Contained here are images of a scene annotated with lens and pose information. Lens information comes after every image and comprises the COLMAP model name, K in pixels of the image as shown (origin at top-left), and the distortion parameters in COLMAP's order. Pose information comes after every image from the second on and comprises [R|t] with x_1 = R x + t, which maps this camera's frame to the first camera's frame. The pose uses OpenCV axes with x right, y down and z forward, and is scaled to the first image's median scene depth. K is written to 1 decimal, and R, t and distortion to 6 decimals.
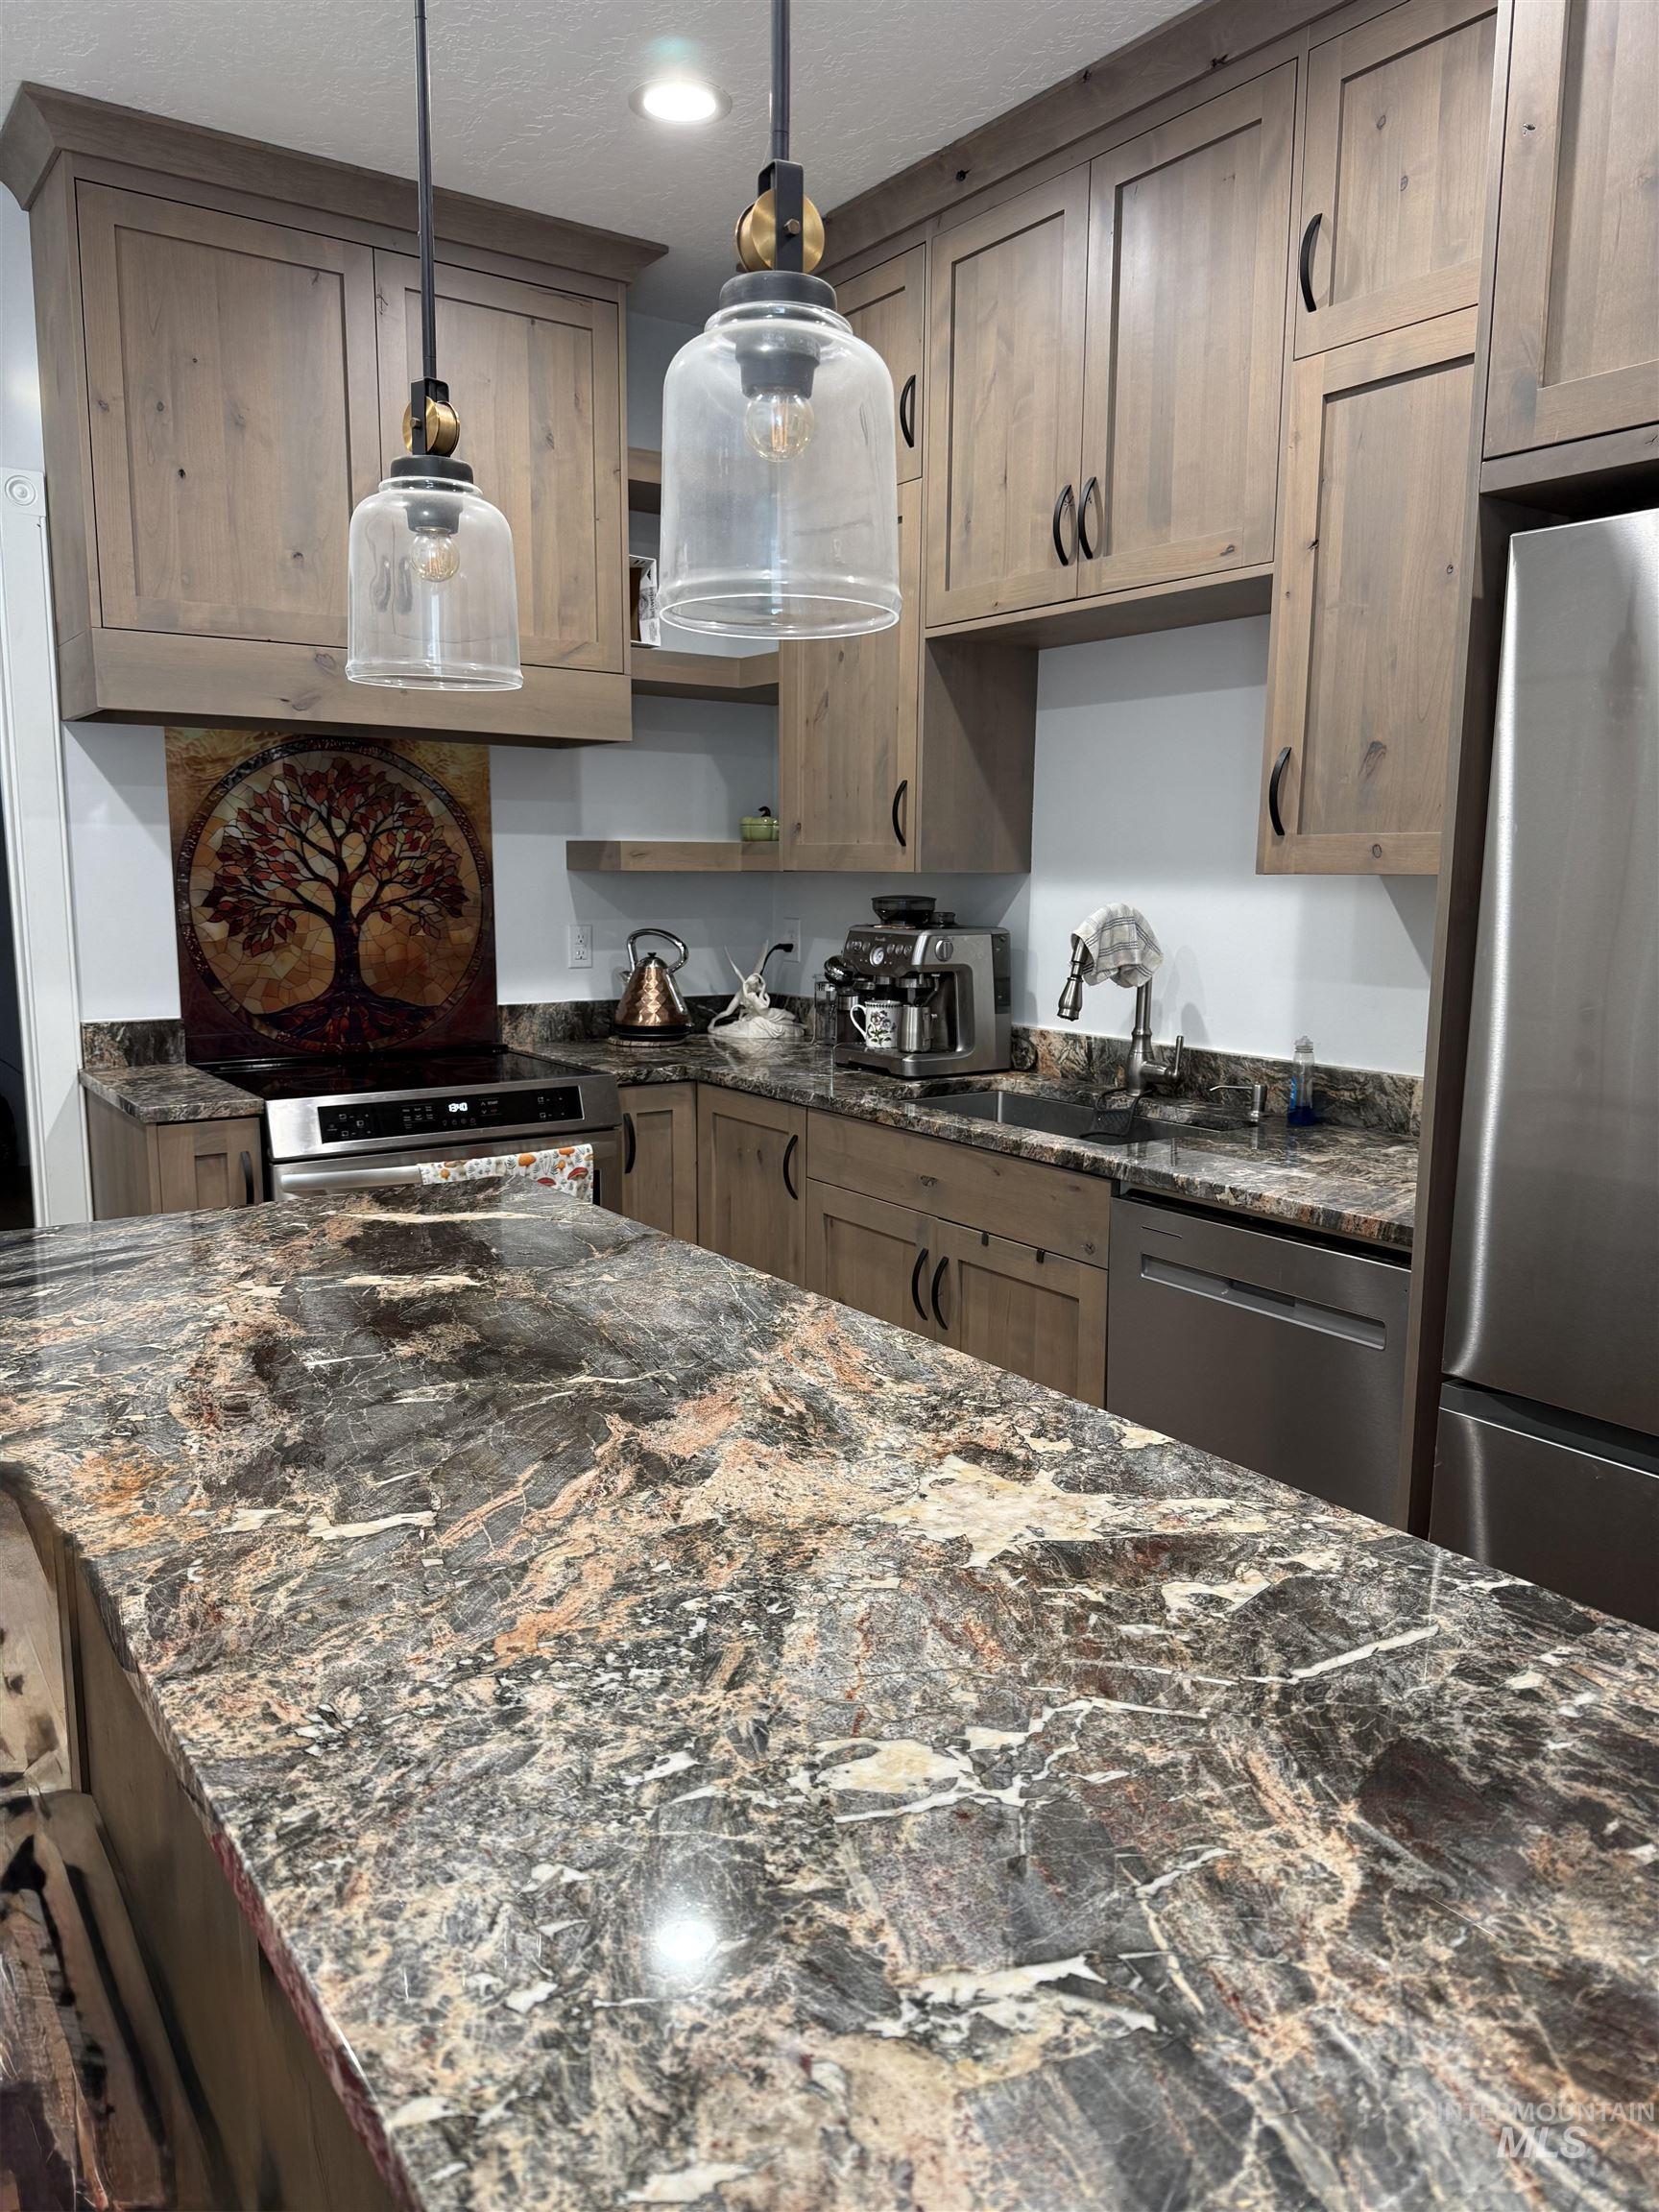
lens RADIAL K [[1543.5, 0, 824.2], [0, 1543.5, 1124.9], [0, 0, 1]] dist [0.000568, -0.011282]
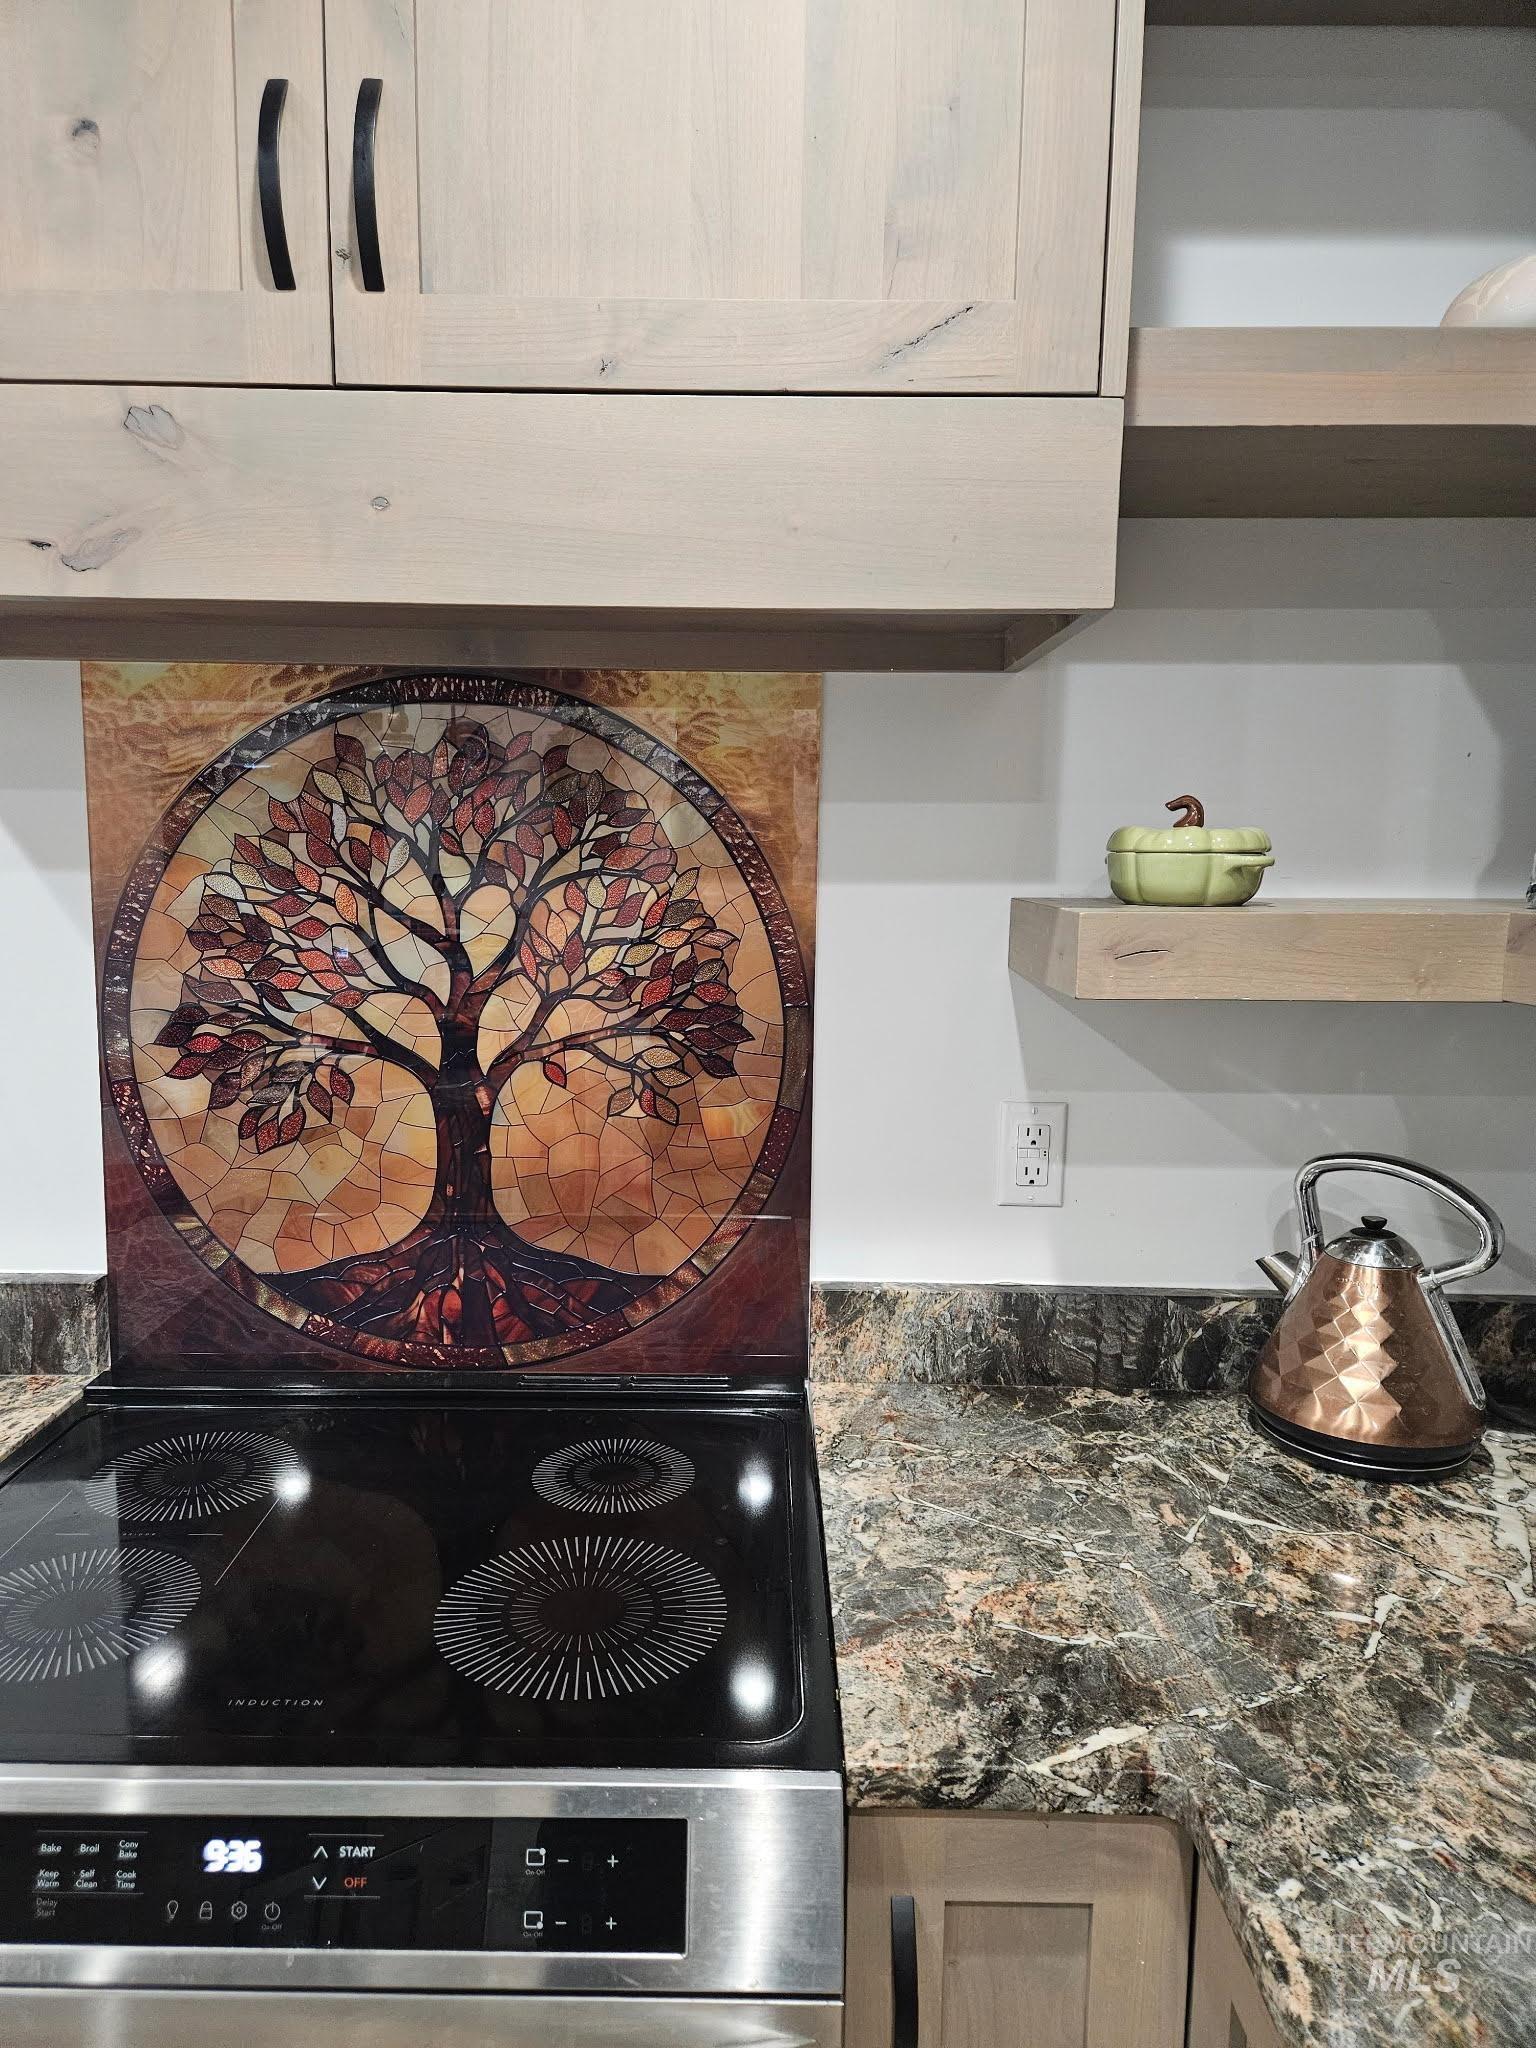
lens RADIAL K [[1358.3, 0, 761.5], [0, 1358.3, 1032.2], [0, 0, 1]] dist [0.036389, -0.010957]
pose [[0.823673, 0.068607, -0.562899, -0.017670], [-0.093636, 0.995483, -0.015684, -0.151013], [0.559280, 0.065626, 0.826377, 0.735190]]
